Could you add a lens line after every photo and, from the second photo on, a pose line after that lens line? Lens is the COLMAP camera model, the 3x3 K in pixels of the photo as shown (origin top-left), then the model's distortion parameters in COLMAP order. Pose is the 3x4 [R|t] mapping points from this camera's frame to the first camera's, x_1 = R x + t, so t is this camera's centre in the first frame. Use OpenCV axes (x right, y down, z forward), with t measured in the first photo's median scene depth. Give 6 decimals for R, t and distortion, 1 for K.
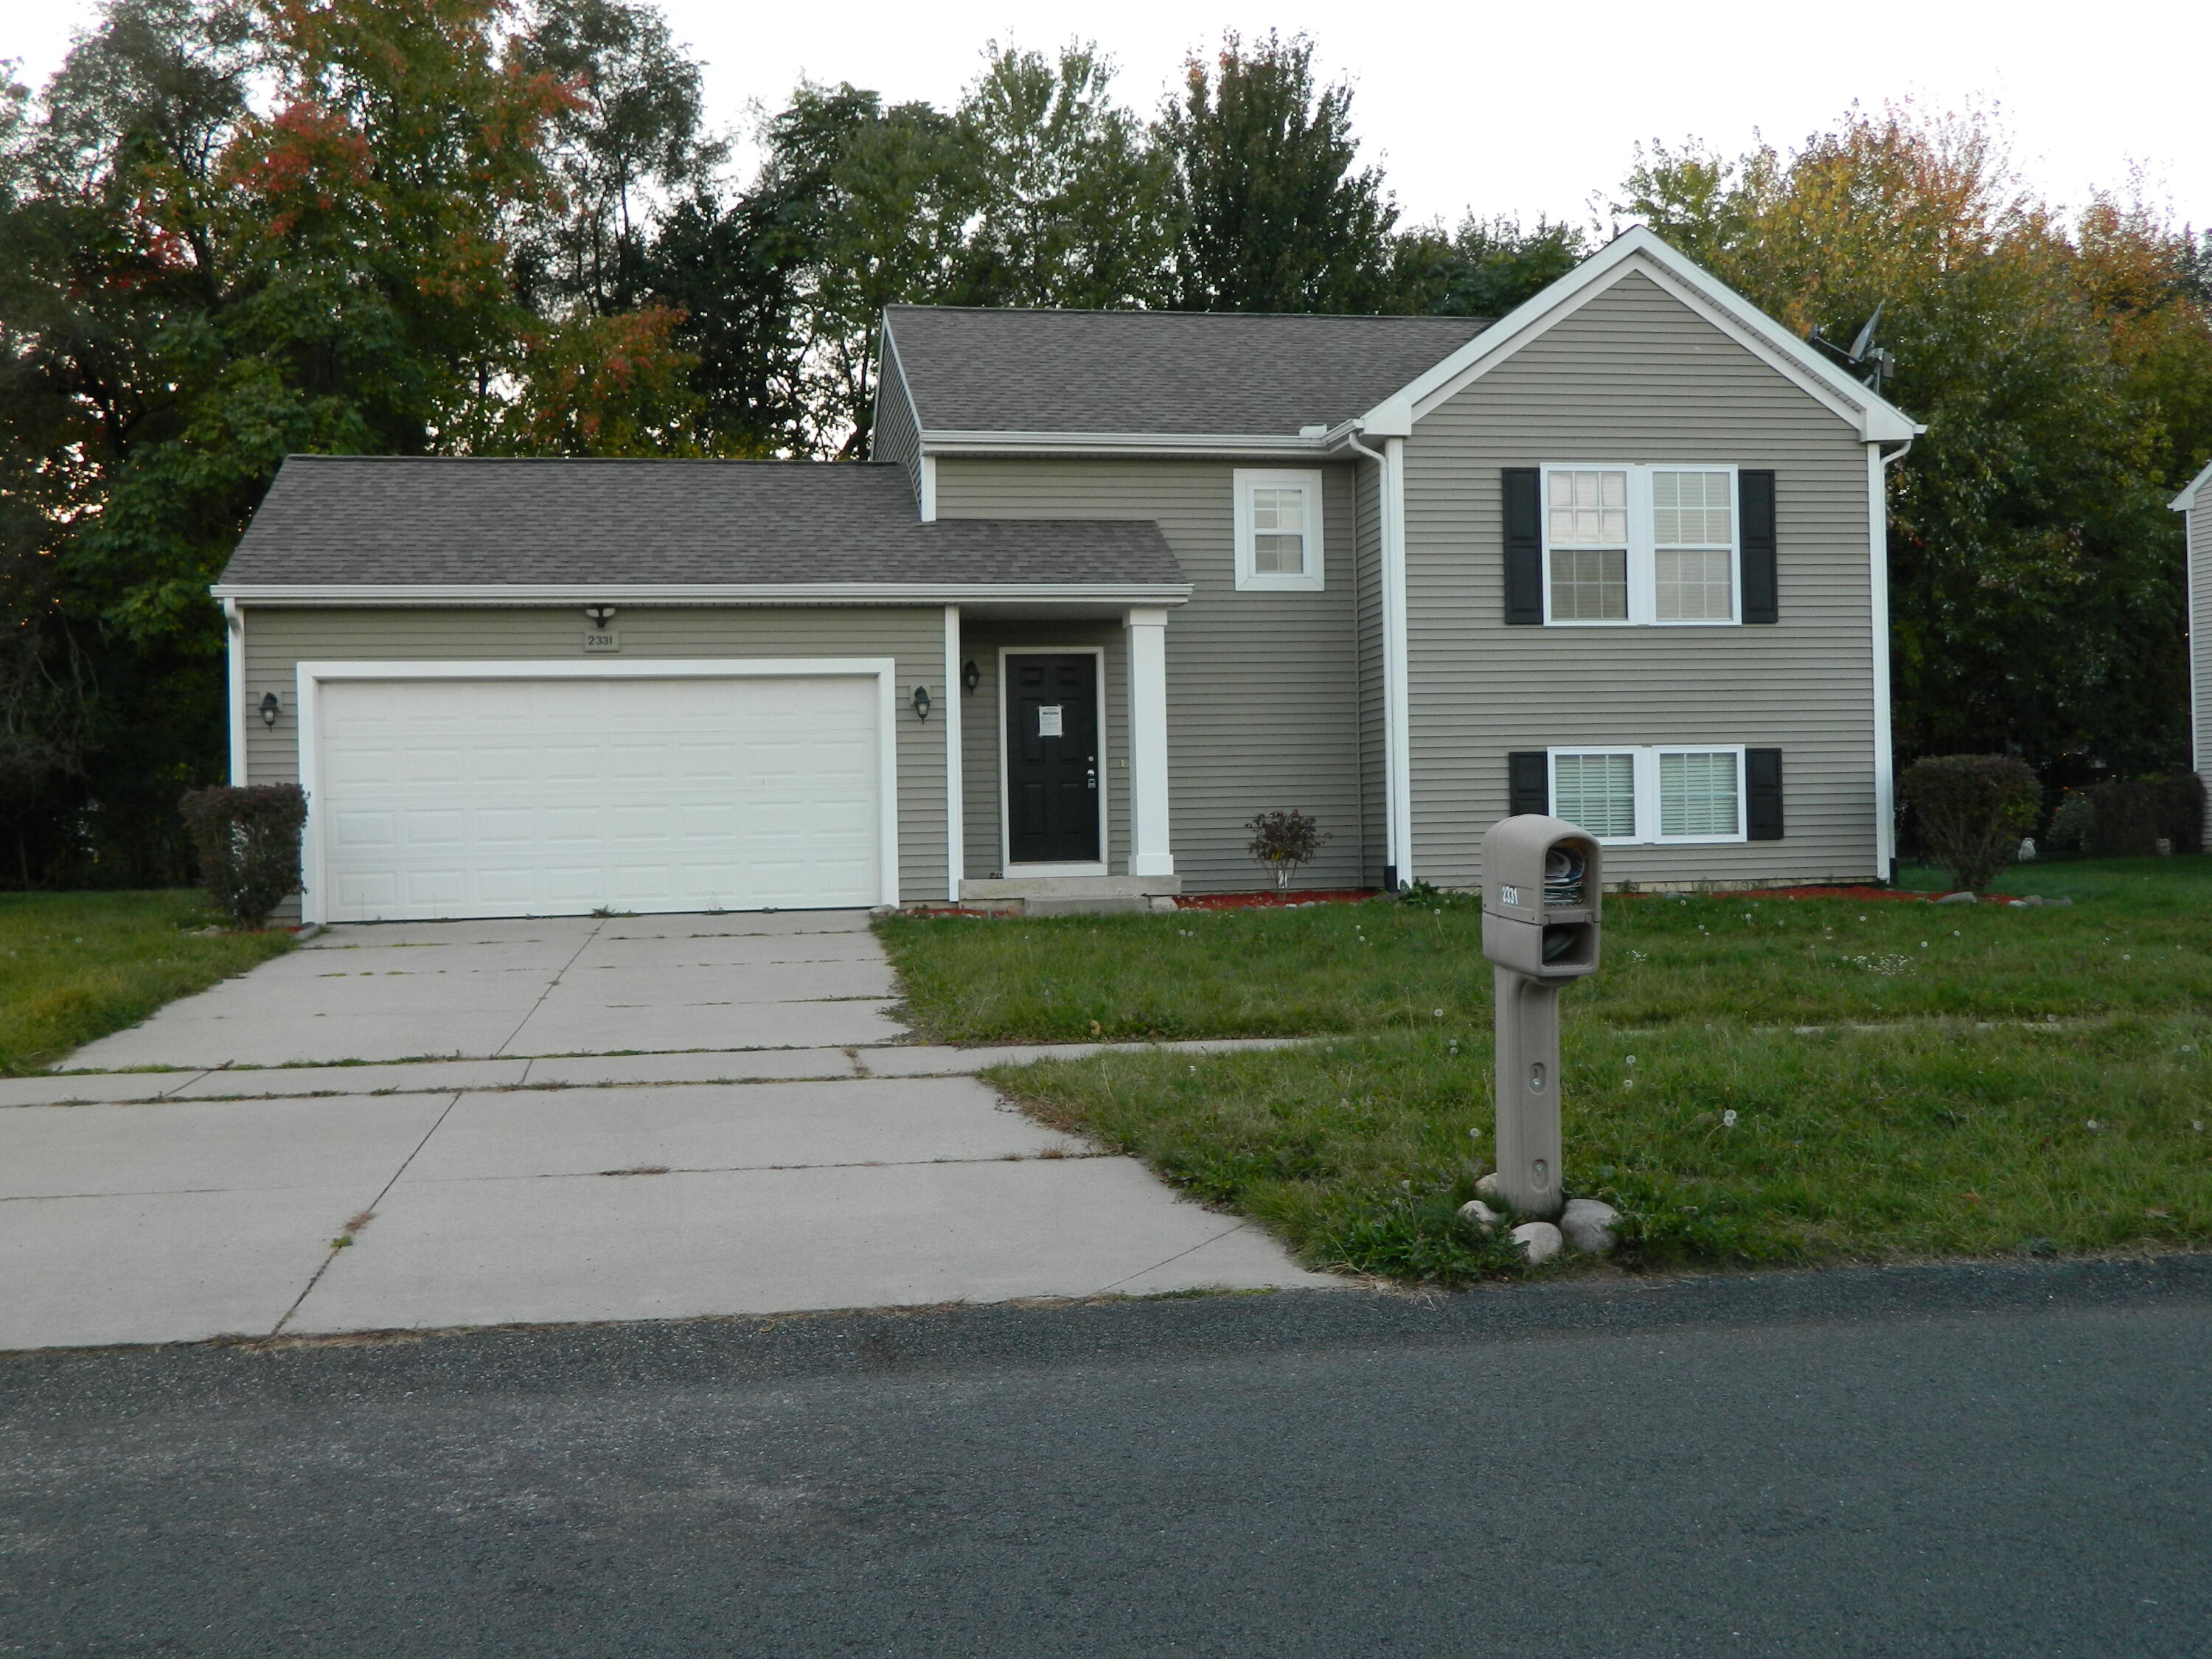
lens RADIAL K [[2218.3, 0, 1106.0], [0, 2218.3, 829.5], [0, 0, 1]] dist [-0.005571, -0.004545]
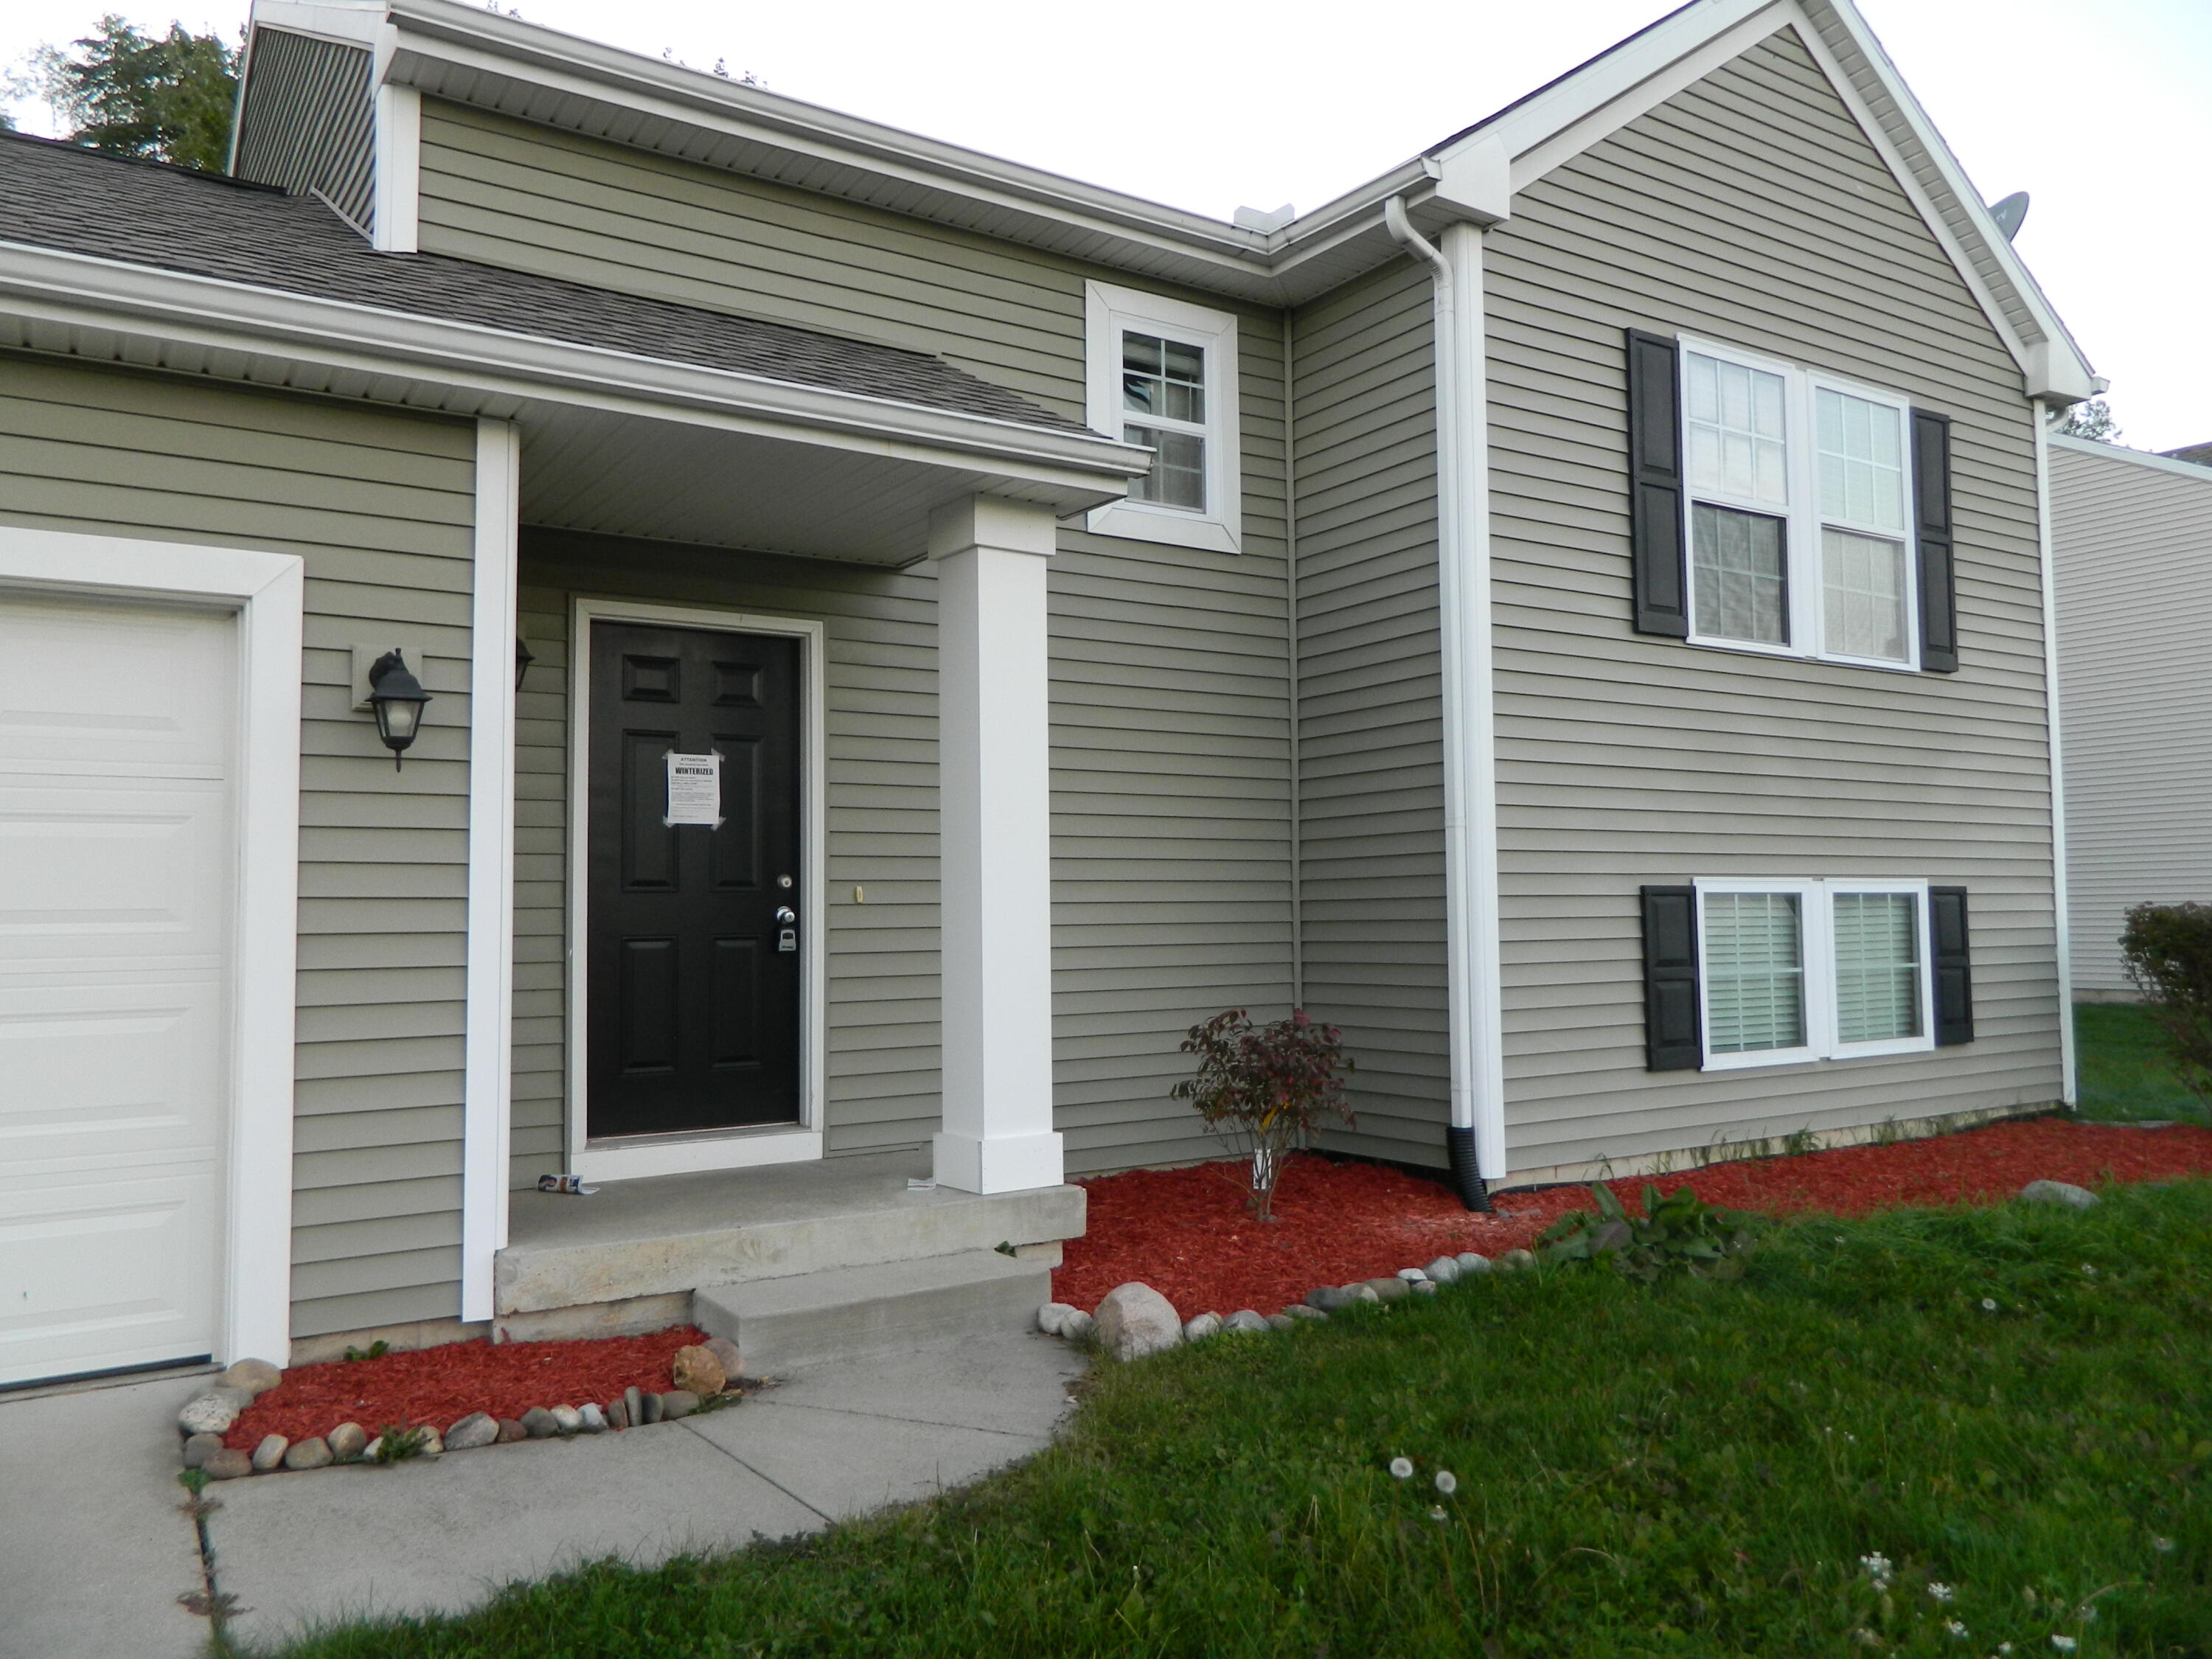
lens RADIAL K [[1656.3, 0, 1106.0], [0, 1656.3, 829.5], [0, 0, 1]] dist [0.008301, 0.001014]
pose [[0.918683, 0.031596, 0.393729, -0.077146], [-0.009898, 0.998324, -0.057018, -0.024779], [-0.394871, 0.048484, 0.917457, 0.695801]]
